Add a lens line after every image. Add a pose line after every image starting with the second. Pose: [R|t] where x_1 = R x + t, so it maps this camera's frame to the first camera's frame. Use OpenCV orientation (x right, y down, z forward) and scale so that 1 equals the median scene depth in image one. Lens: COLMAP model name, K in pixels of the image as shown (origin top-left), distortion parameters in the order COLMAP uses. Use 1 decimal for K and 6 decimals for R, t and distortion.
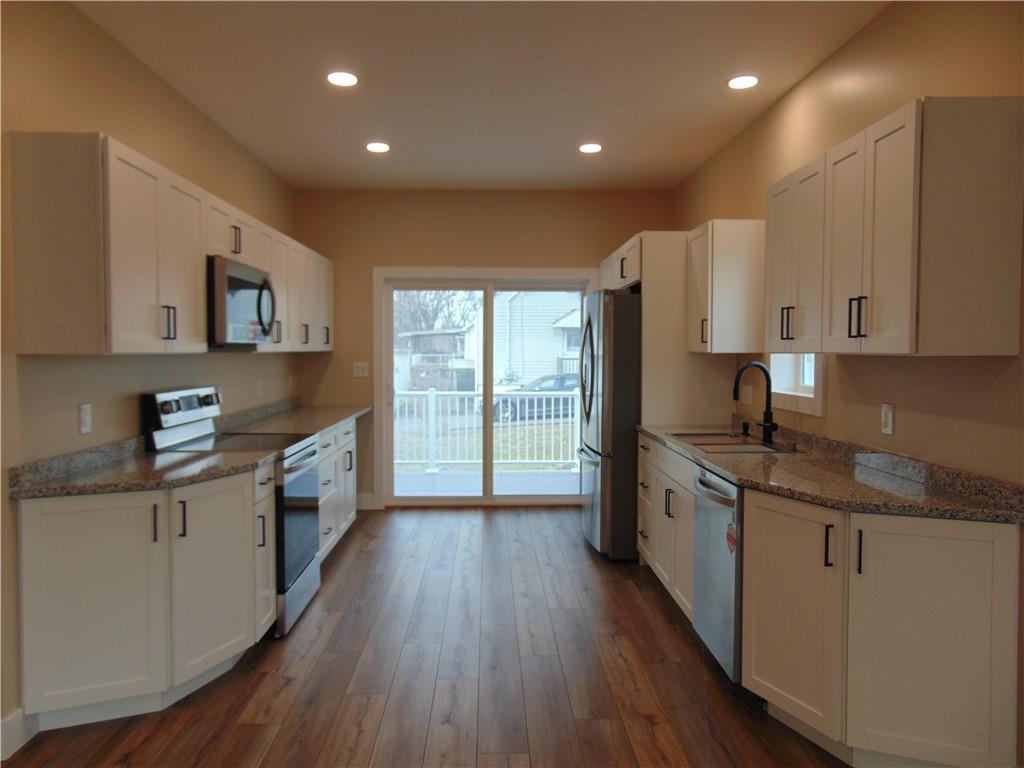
lens RADIAL K [[766.2, 0, 512.0], [0, 766.2, 384.0], [0, 0, 1]] dist [-0.030866, 0.067703]
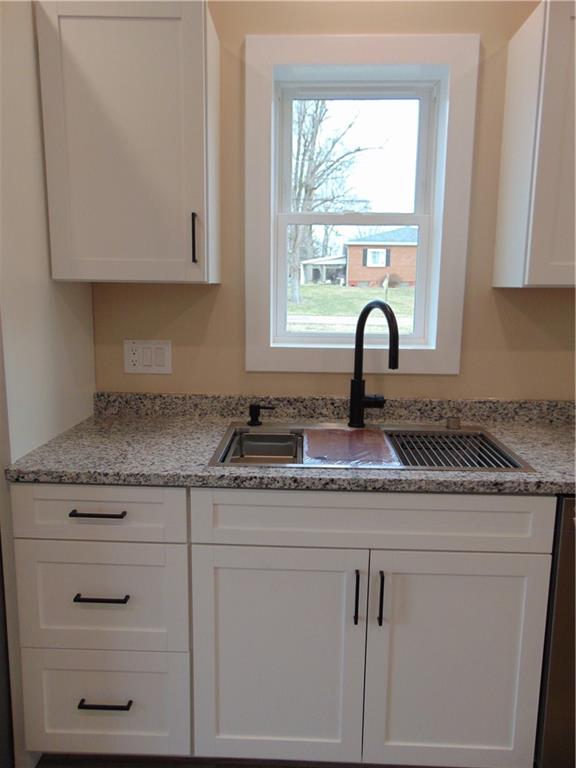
lens RADIAL K [[574.6, 0, 288.0], [0, 574.6, 384.0], [0, 0, 1]] dist [-0.030866, 0.067703]
pose [[0.066829, -0.173961, 0.982482, -0.130149], [0.032499, 0.984541, 0.172115, -0.040966], [-0.997235, 0.020427, 0.071450, 0.896730]]
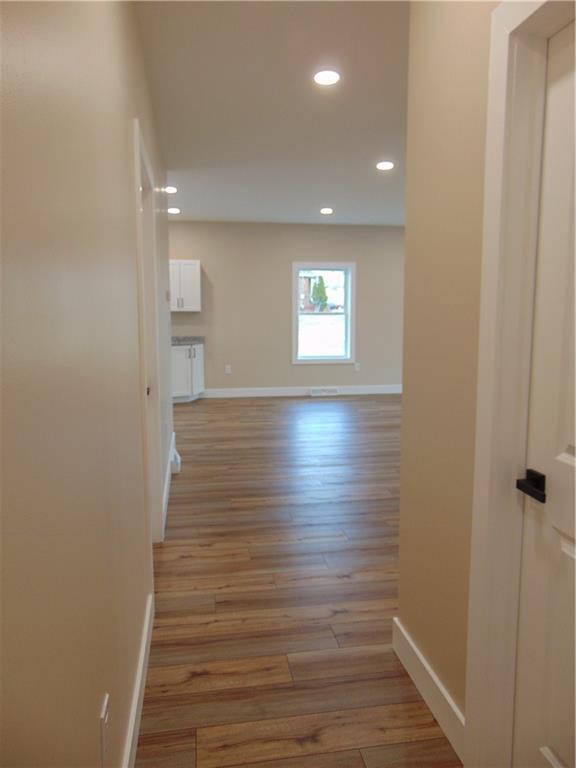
lens RADIAL K [[574.6, 0, 288.0], [0, 574.6, 384.0], [0, 0, 1]] dist [-0.030866, 0.067703]
pose [[-0.129539, -0.129031, 0.983143, -1.653498], [0.042315, 0.989875, 0.135490, -0.026136], [-0.990671, 0.059153, -0.122767, 0.454181]]
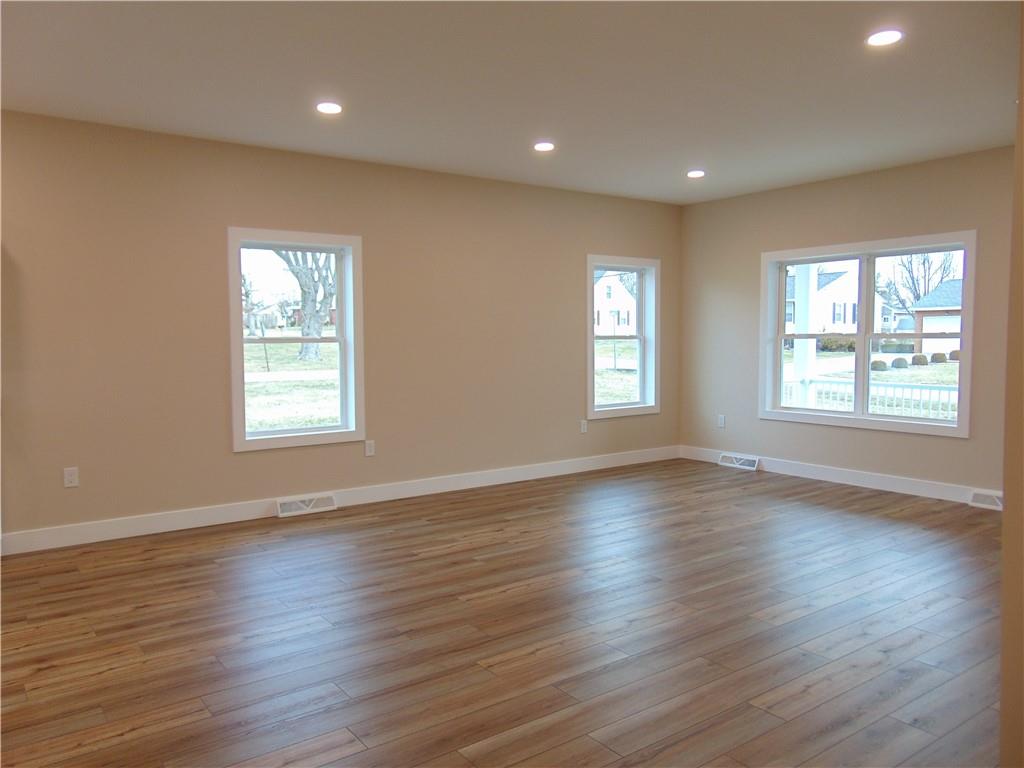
lens RADIAL K [[766.2, 0, 512.0], [0, 766.2, 384.0], [0, 0, 1]] dist [-0.030866, 0.067703]
pose [[-0.567386, -0.055209, 0.821599, -0.900923], [0.036075, 0.995125, 0.091782, -0.023125], [-0.822661, 0.081715, -0.562629, 0.496139]]
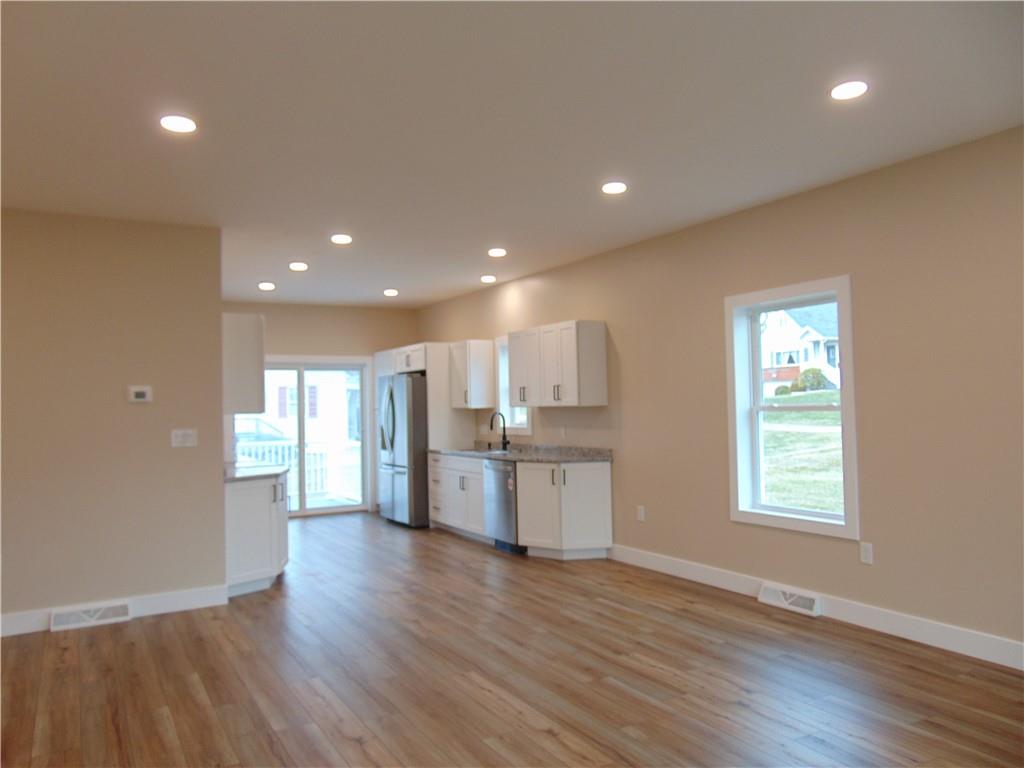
lens RADIAL K [[766.2, 0, 512.0], [0, 766.2, 384.0], [0, 0, 1]] dist [-0.030866, 0.067703]
pose [[0.880019, -0.010106, 0.474831, -0.540478], [0.045149, 0.997026, -0.062456, 0.024028], [-0.472787, 0.076400, 0.877858, -0.725125]]
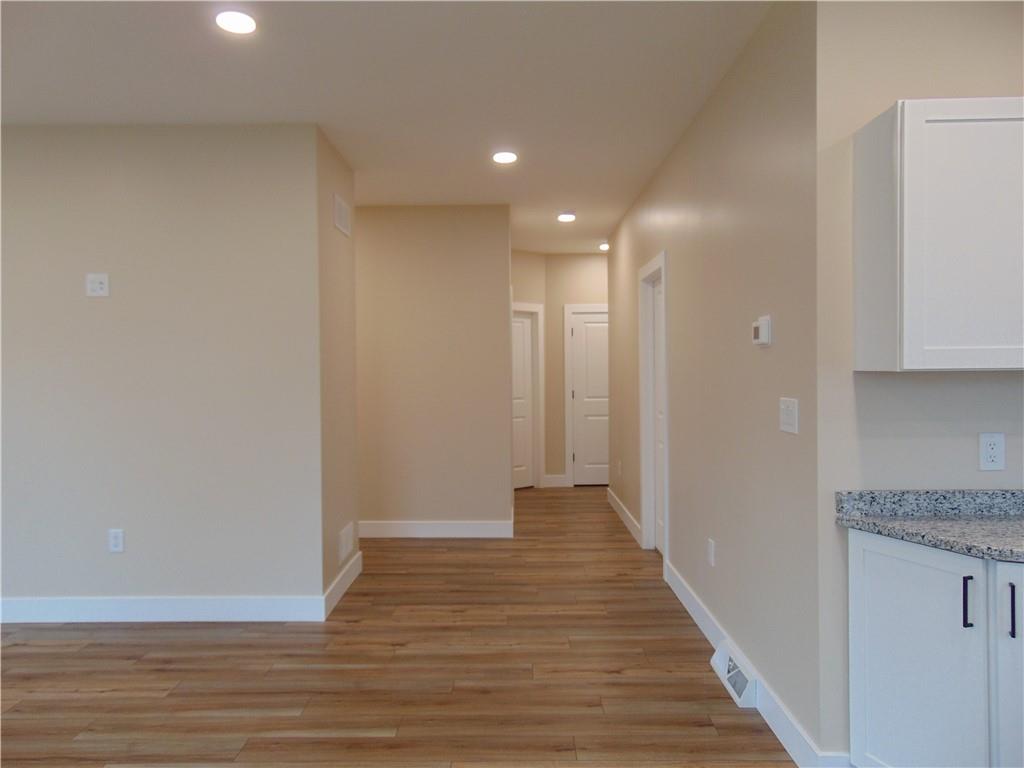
lens RADIAL K [[766.2, 0, 512.0], [0, 766.2, 384.0], [0, 0, 1]] dist [-0.030866, 0.067703]
pose [[-0.039295, 0.010155, -0.999176, 0.165881], [-0.031625, 0.999435, 0.011401, -0.011616], [0.998727, 0.032047, -0.038951, 0.354279]]
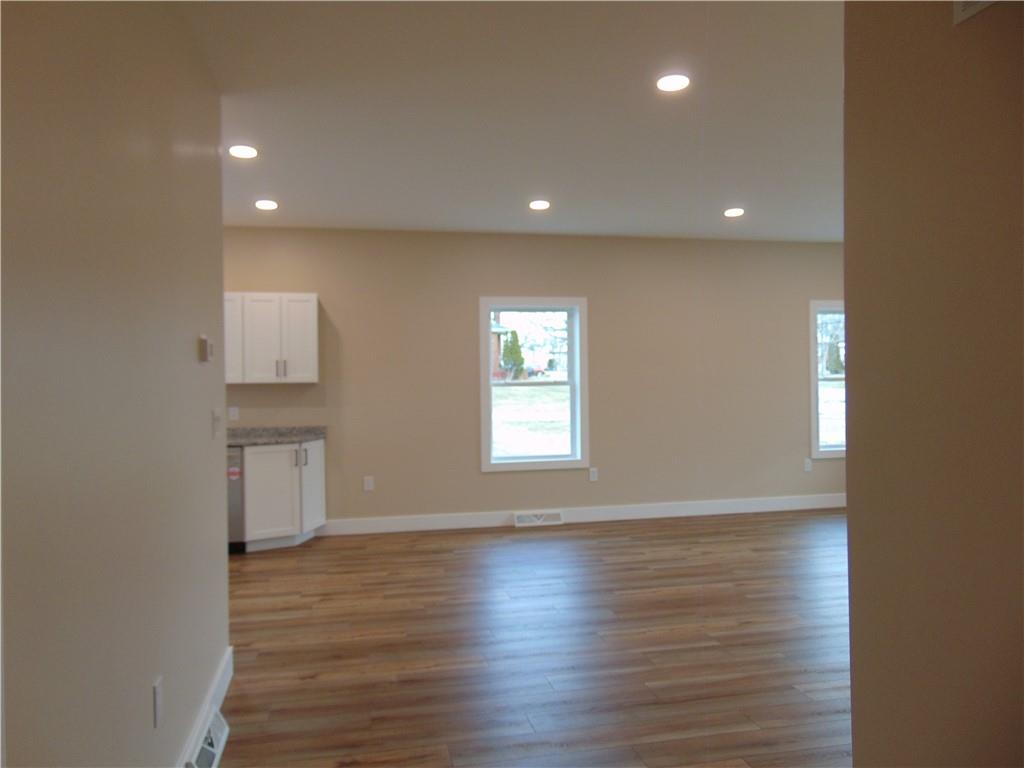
lens RADIAL K [[766.2, 0, 512.0], [0, 766.2, 384.0], [0, 0, 1]] dist [-0.030866, 0.067703]
pose [[-0.184452, -0.009349, 0.982797, -1.190710], [0.053413, 0.998382, 0.019522, -0.024804], [-0.981389, 0.056095, -0.183654, 0.401188]]
